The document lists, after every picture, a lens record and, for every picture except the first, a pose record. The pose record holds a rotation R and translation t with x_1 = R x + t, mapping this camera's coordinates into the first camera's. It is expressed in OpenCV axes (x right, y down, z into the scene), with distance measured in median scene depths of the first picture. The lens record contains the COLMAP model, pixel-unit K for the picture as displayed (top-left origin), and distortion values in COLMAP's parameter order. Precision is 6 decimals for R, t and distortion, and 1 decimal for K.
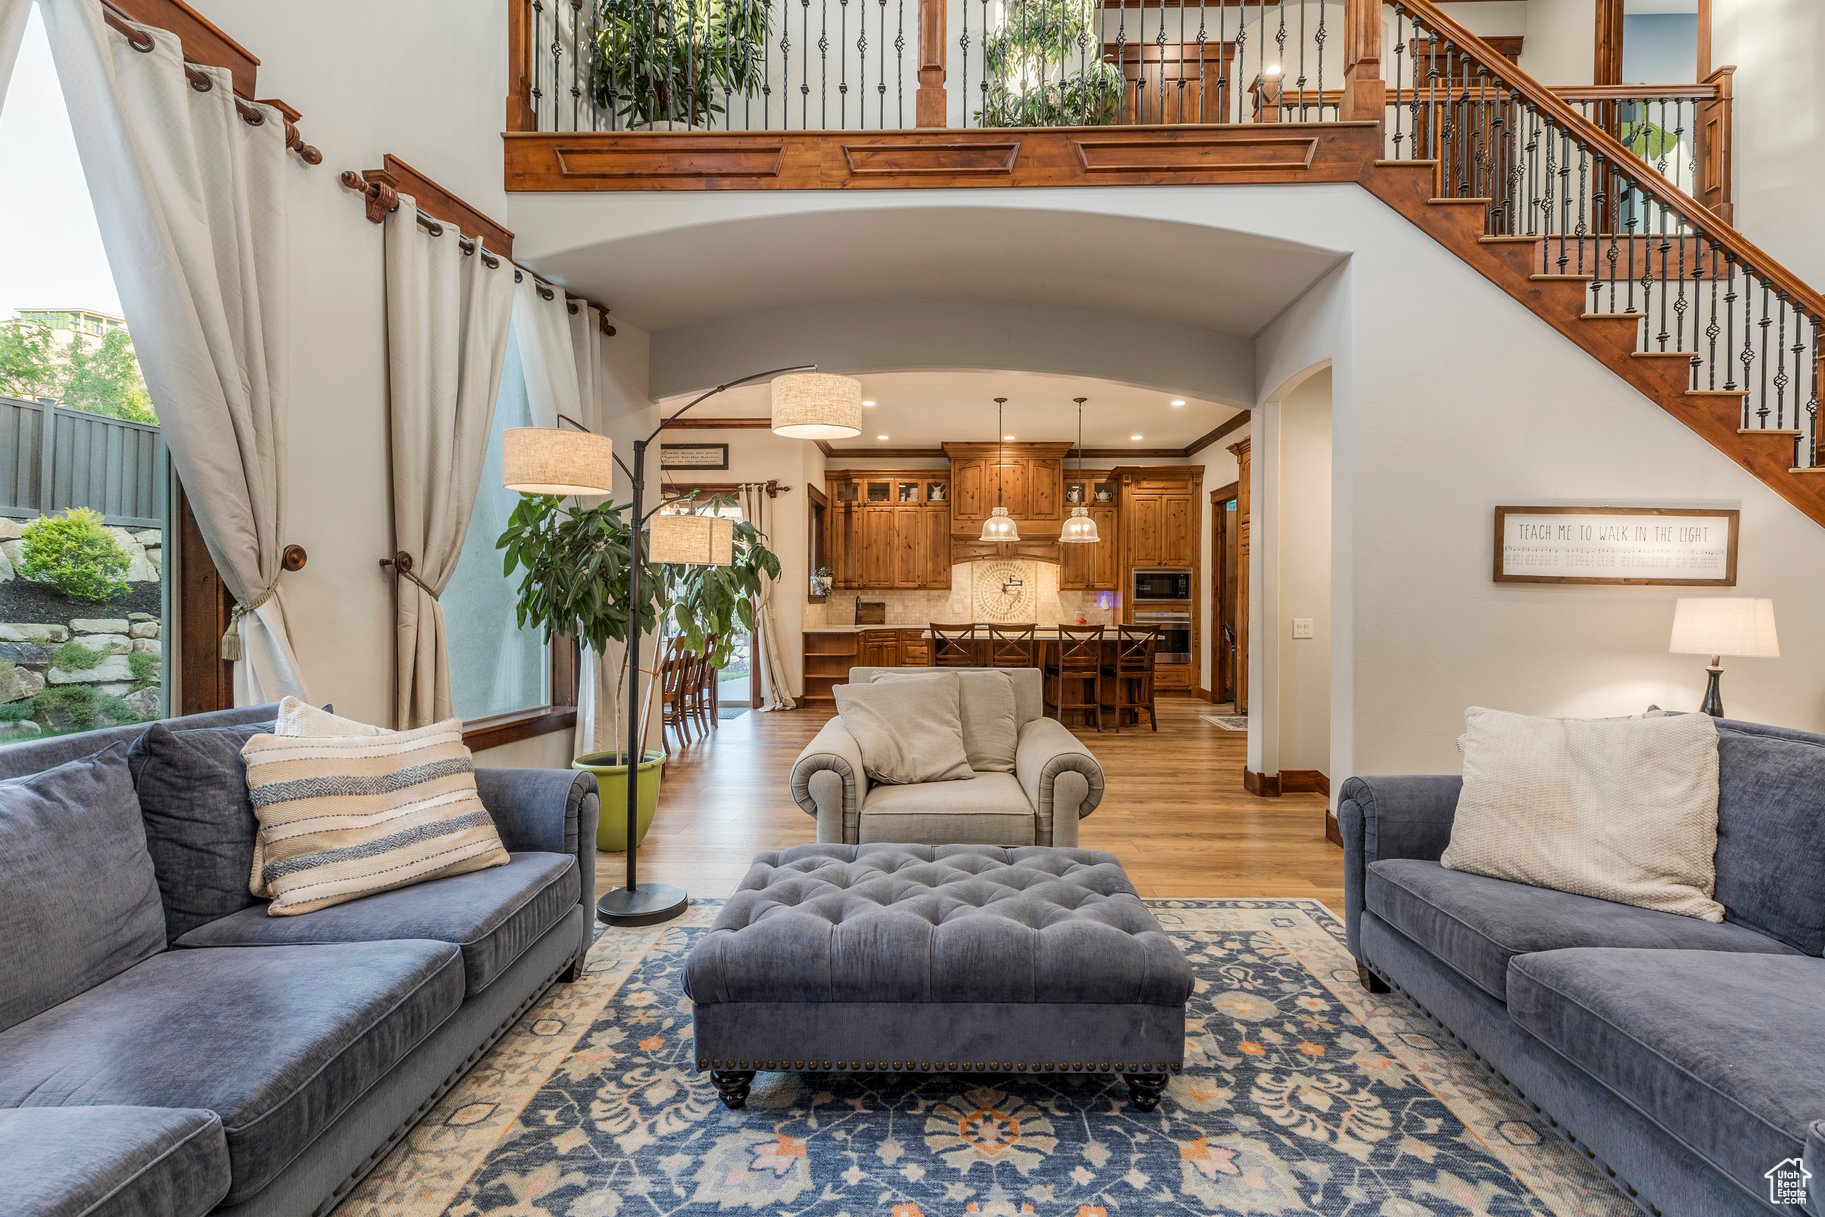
lens RADIAL K [[828.0, 0, 924.2], [0, 828.0, 607.5], [0, 0, 1]] dist [0.003665, 0.000377]
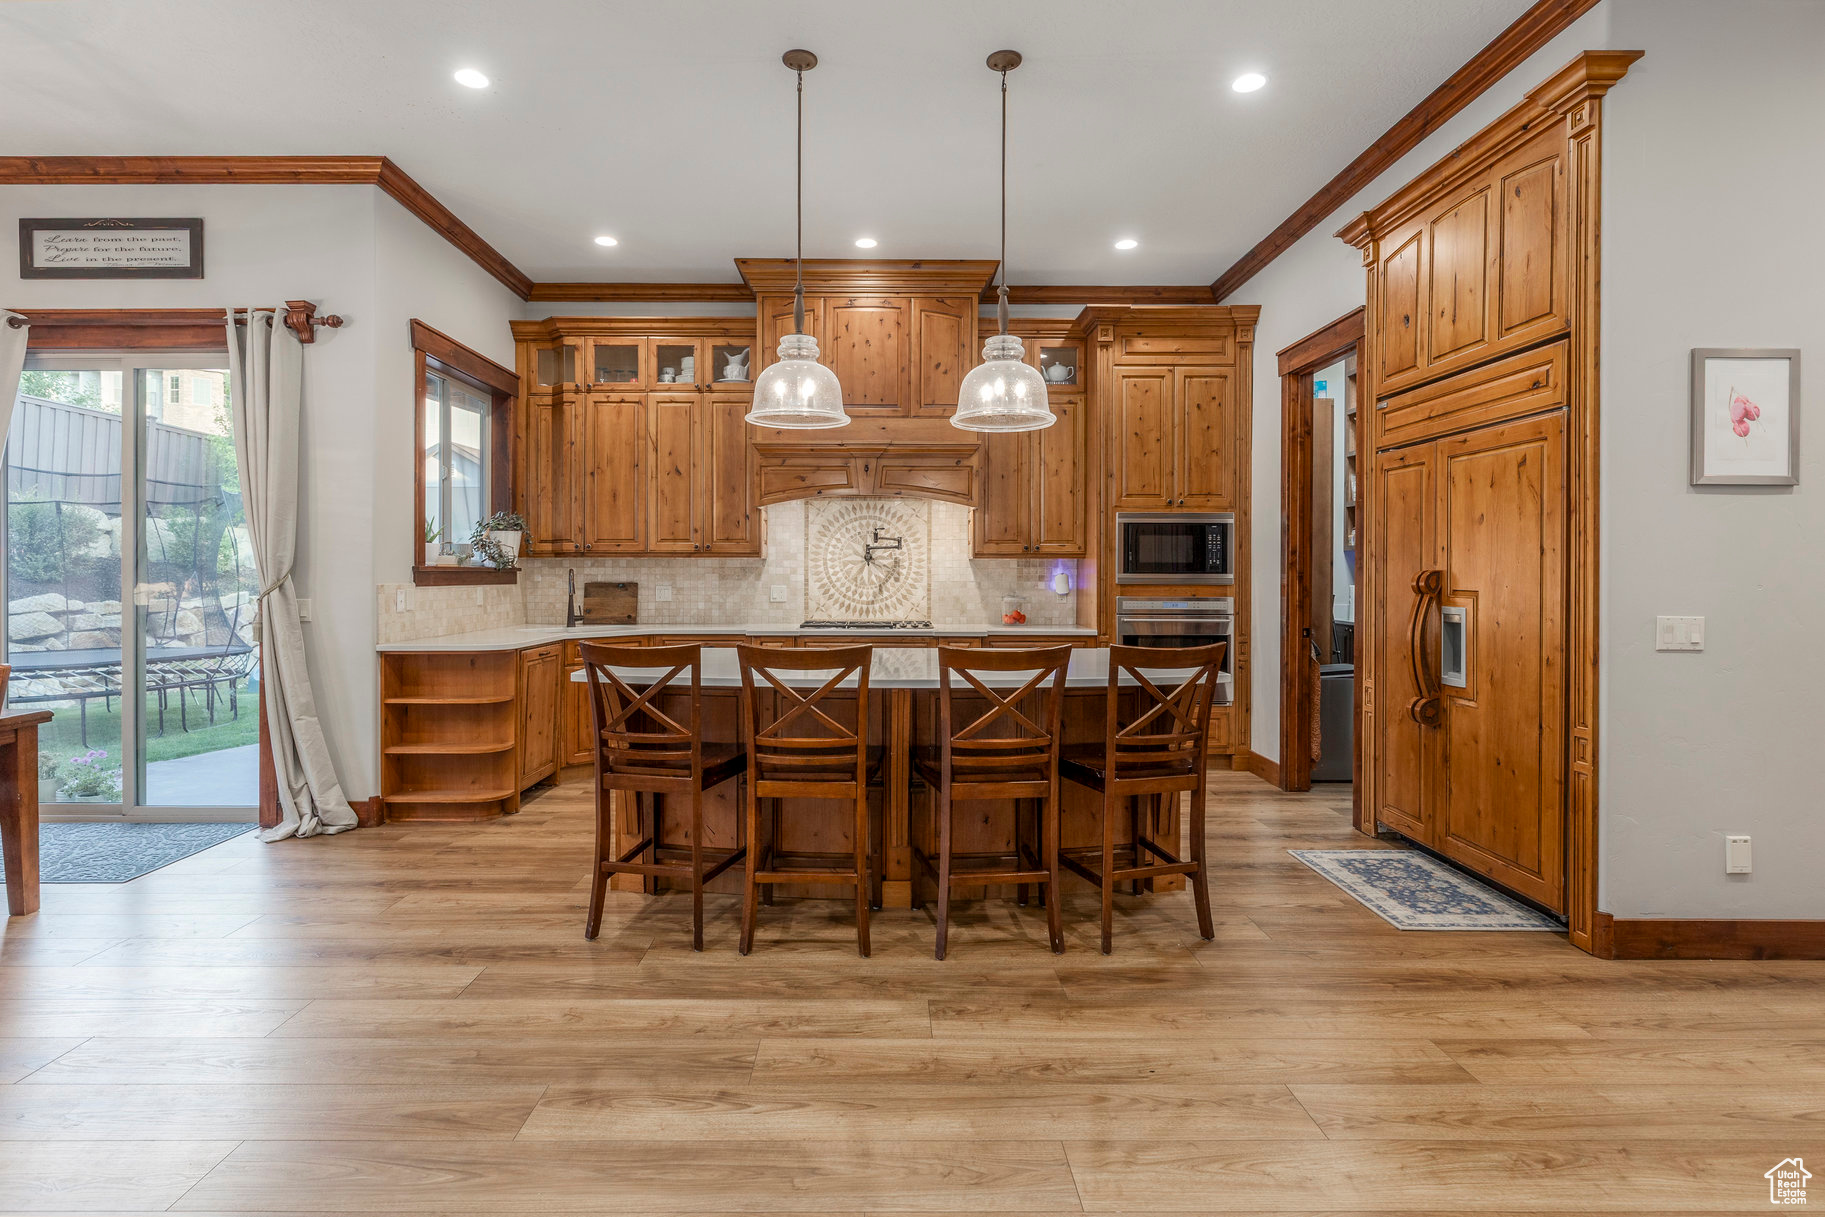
lens RADIAL K [[914.1, 0, 892.4], [0, 914.1, 579.1], [0, 0, 1]] dist [-0.000503, 0.000001]
pose [[0.999092, -0.002375, 0.042532, 0.228469], [0.002660, 0.999974, -0.006659, -0.009524], [-0.042515, 0.006766, 0.999073, 1.118156]]
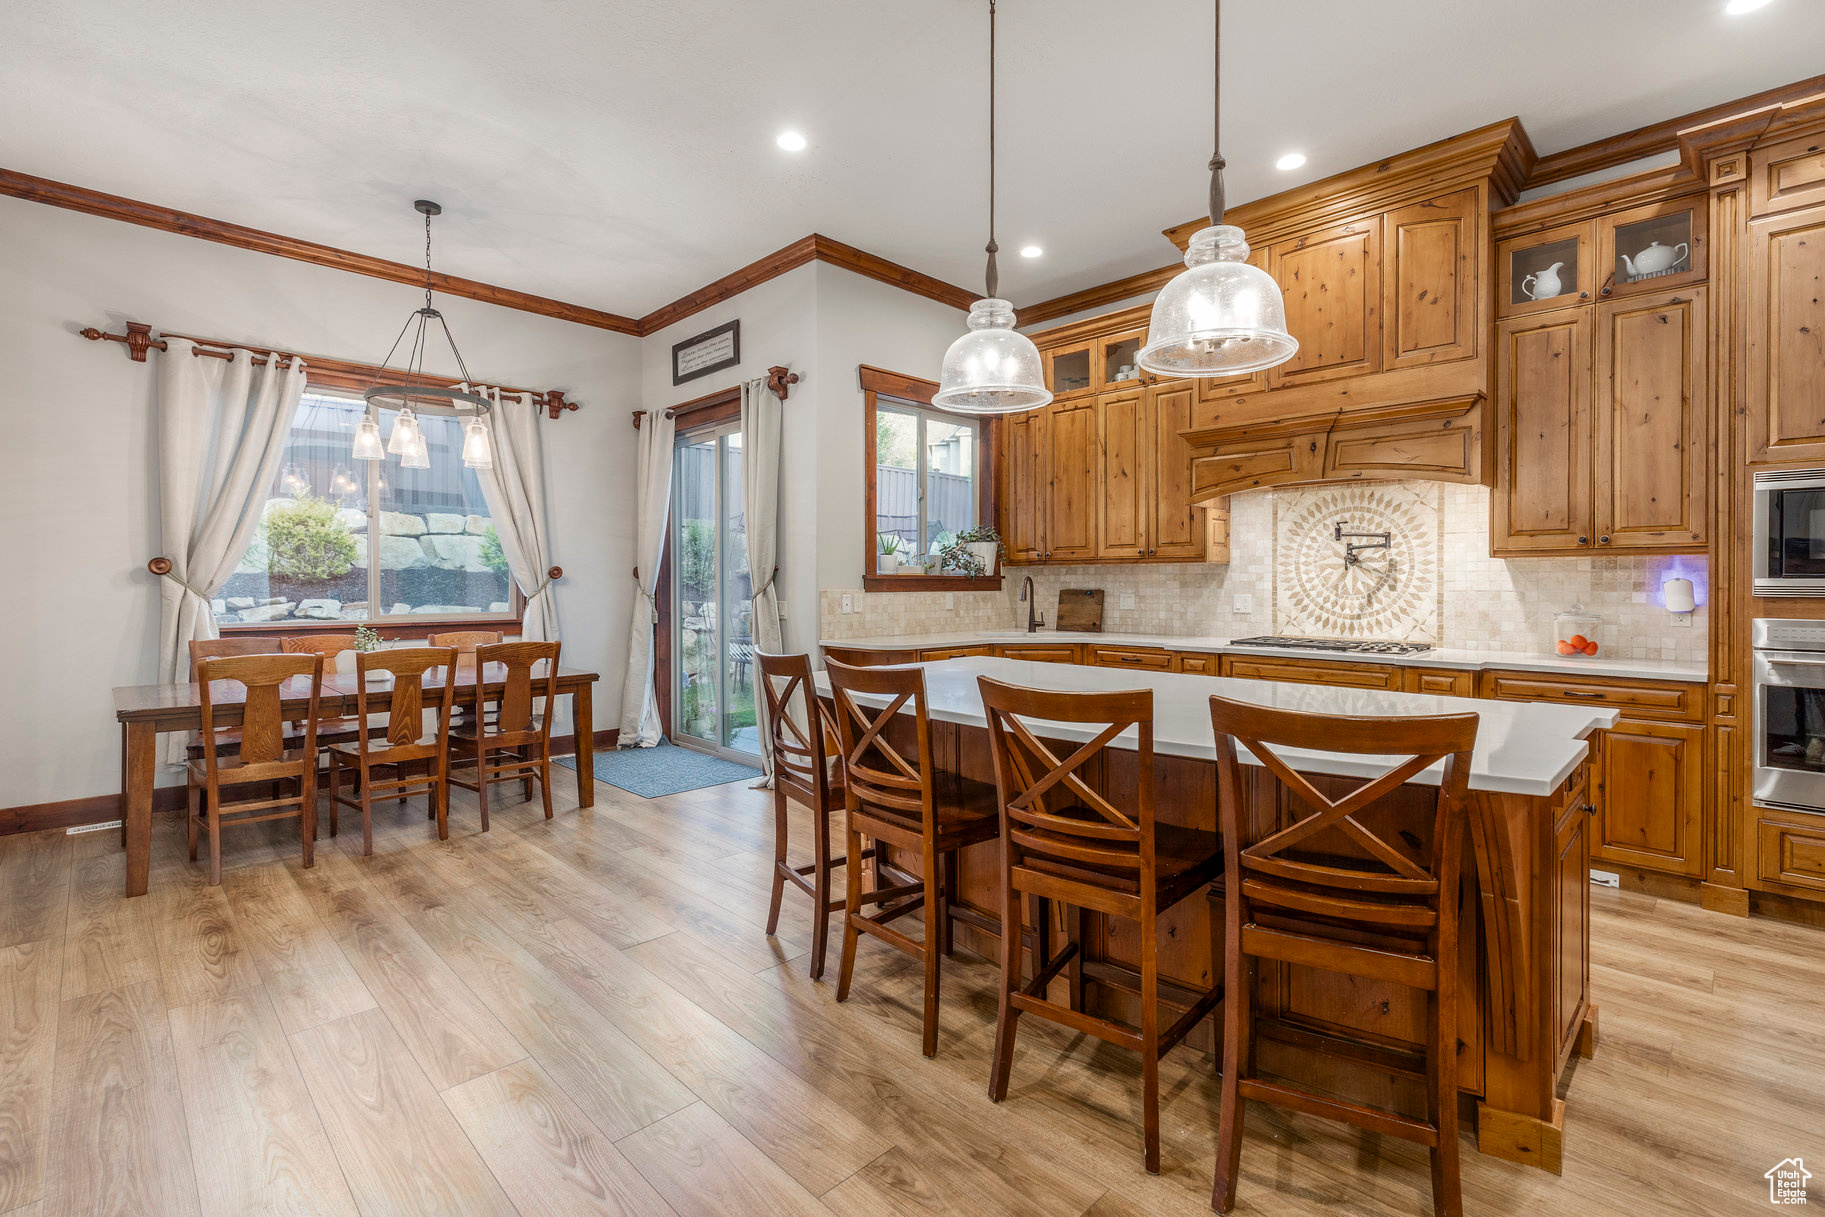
lens RADIAL K [[841.7, 0, 928.4], [0, 841.7, 589.2], [0, 0, 1]] dist [0.001595, 0.000207]
pose [[0.731415, 0.001843, -0.681930, 0.595192], [-0.005524, 0.999980, -0.003222, -0.010411], [0.681910, 0.006123, 0.731410, 1.445071]]
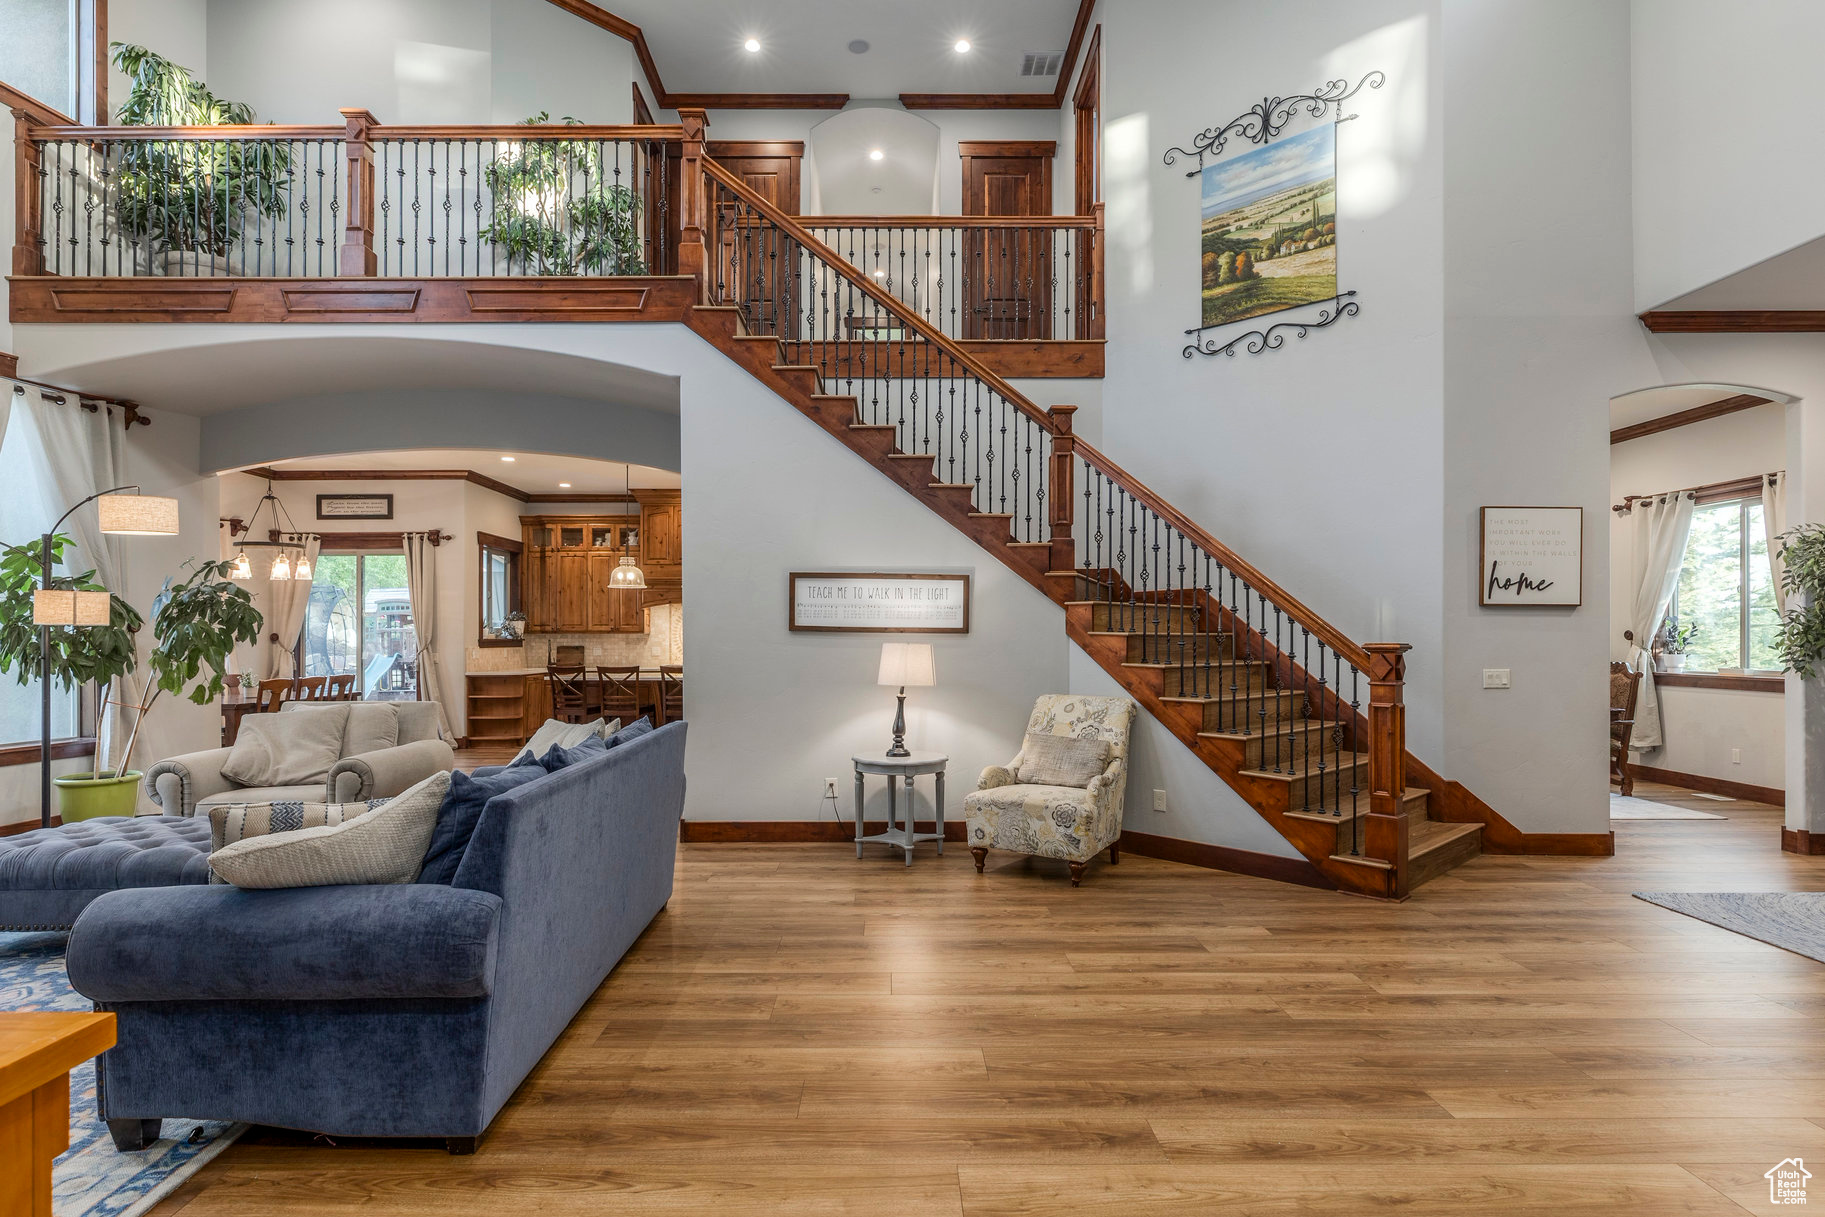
lens RADIAL K [[957.9, 0, 898.7], [0, 957.9, 636.2], [0, 0, 1]] dist [0.000408, -0.001485]
pose [[0.999412, -0.006051, 0.033743, 0.782377], [0.006445, 0.999912, -0.011569, -0.004324], [-0.033670, 0.011780, 0.999364, -0.480481]]
